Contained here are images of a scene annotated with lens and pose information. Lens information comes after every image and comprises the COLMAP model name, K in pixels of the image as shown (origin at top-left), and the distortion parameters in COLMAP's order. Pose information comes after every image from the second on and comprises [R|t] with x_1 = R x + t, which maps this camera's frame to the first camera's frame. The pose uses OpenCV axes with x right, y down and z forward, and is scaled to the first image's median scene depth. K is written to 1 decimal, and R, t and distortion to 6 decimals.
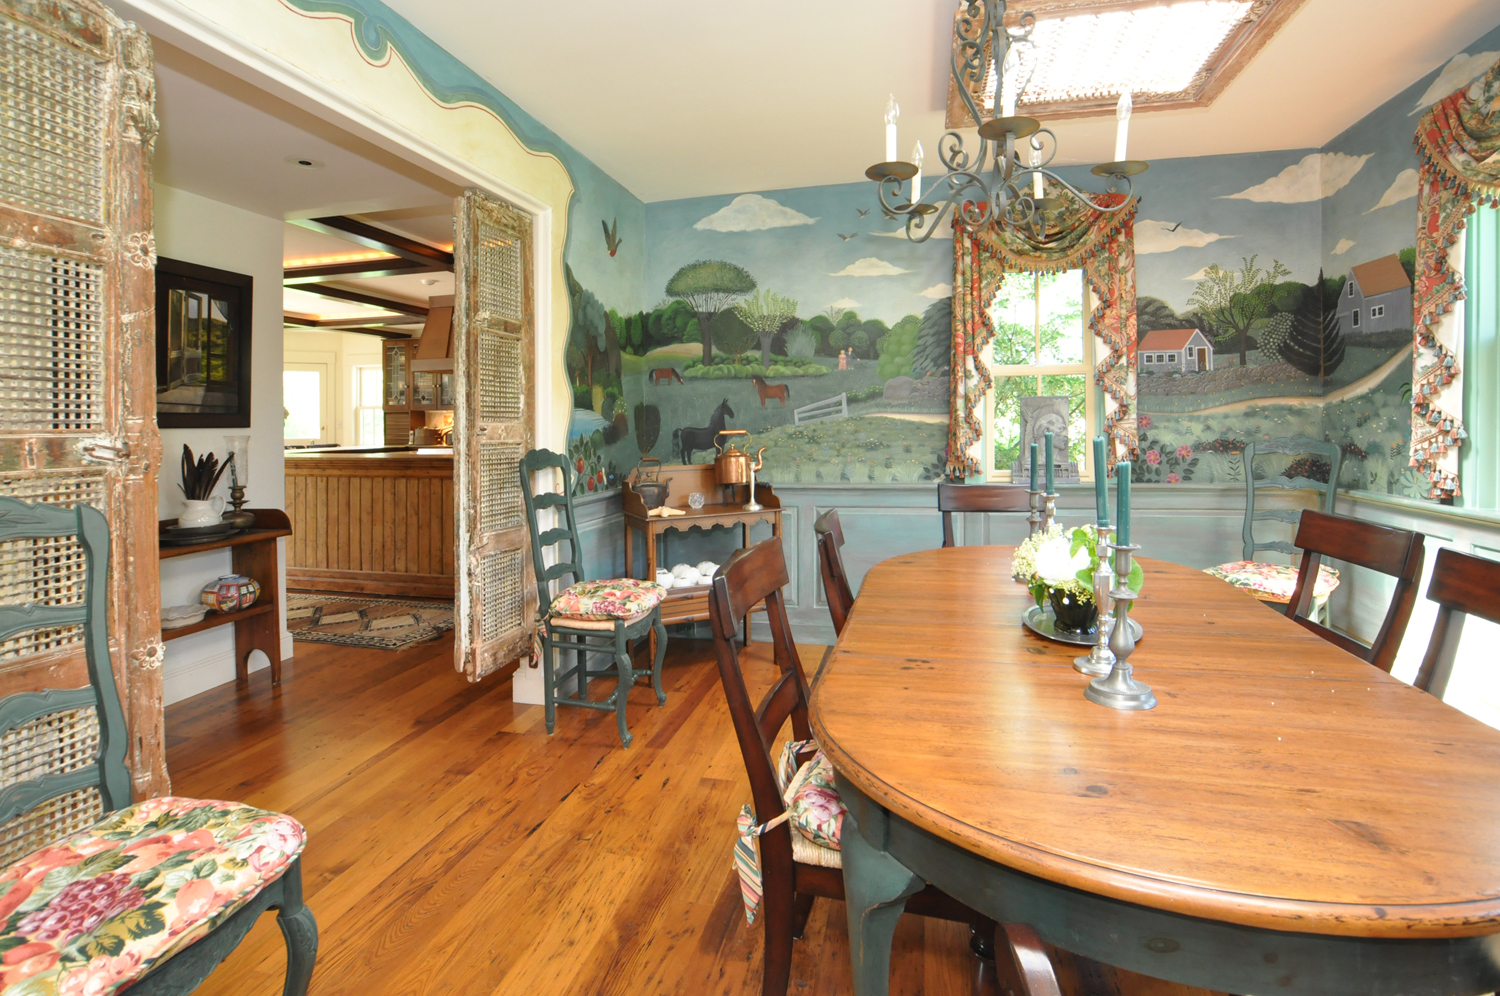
lens RADIAL K [[773.2, 0, 725.6], [0, 773.2, 463.9], [0, 0, 1]] dist [-0.079894, 0.043075]
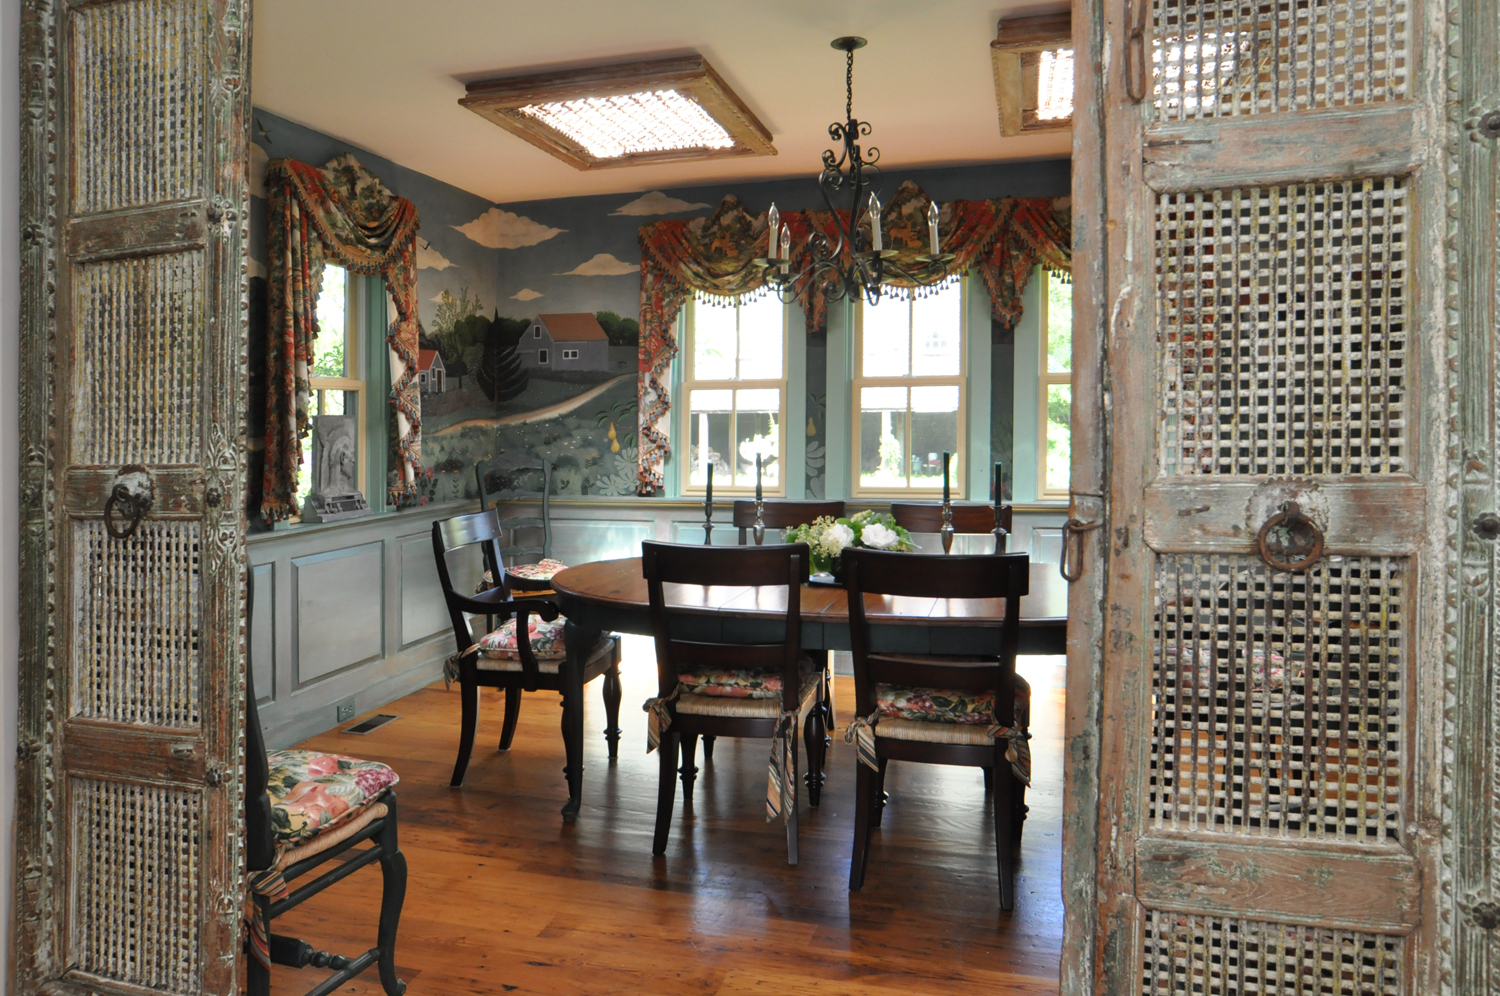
lens RADIAL K [[1015.2, 0, 750.0], [0, 1015.2, 498.0], [0, 0, 1]] dist [-0.003291, -0.000367]
pose [[0.008485, -0.066342, 0.997761, -0.769354], [0.065317, 0.995703, 0.065650, -0.046197], [-0.997829, 0.064613, 0.012782, 0.597624]]
